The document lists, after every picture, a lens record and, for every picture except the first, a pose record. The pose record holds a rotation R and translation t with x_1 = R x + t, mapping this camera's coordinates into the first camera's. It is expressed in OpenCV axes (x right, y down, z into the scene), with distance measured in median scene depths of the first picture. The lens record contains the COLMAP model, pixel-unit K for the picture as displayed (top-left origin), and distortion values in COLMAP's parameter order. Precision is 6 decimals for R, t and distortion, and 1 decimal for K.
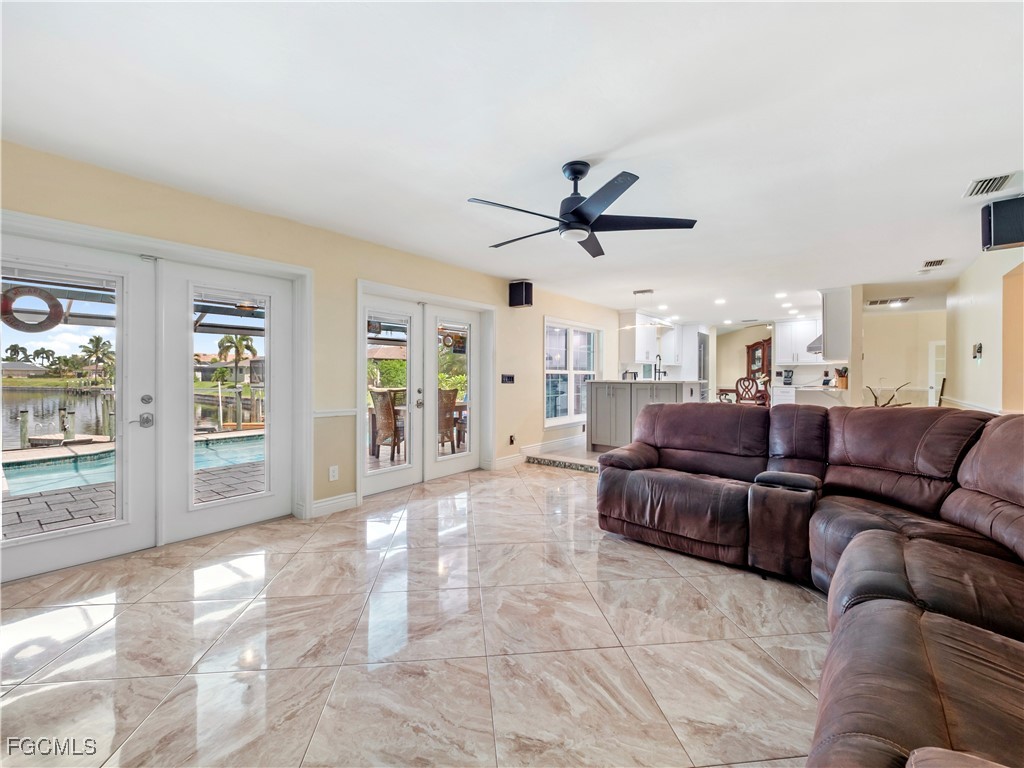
lens RADIAL K [[428.5, 0, 507.1], [0, 428.5, 372.9], [0, 0, 1]] dist [-0.006521, -0.003271]
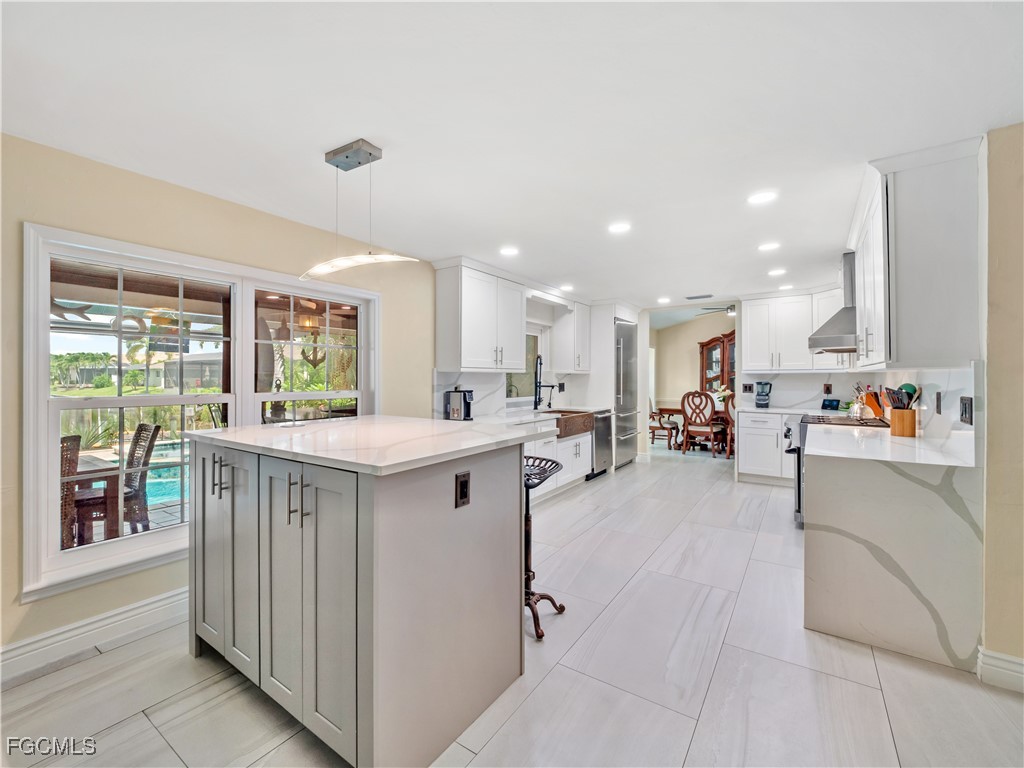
lens RADIAL K [[428.5, 0, 511.0], [0, 428.5, 375.7], [0, 0, 1]] dist [-0.006521, -0.003271]
pose [[0.997039, -0.001401, 0.076885, 0.232205], [0.001235, 0.999997, 0.002206, -0.014565], [-0.076887, -0.002104, 0.997038, 0.382632]]
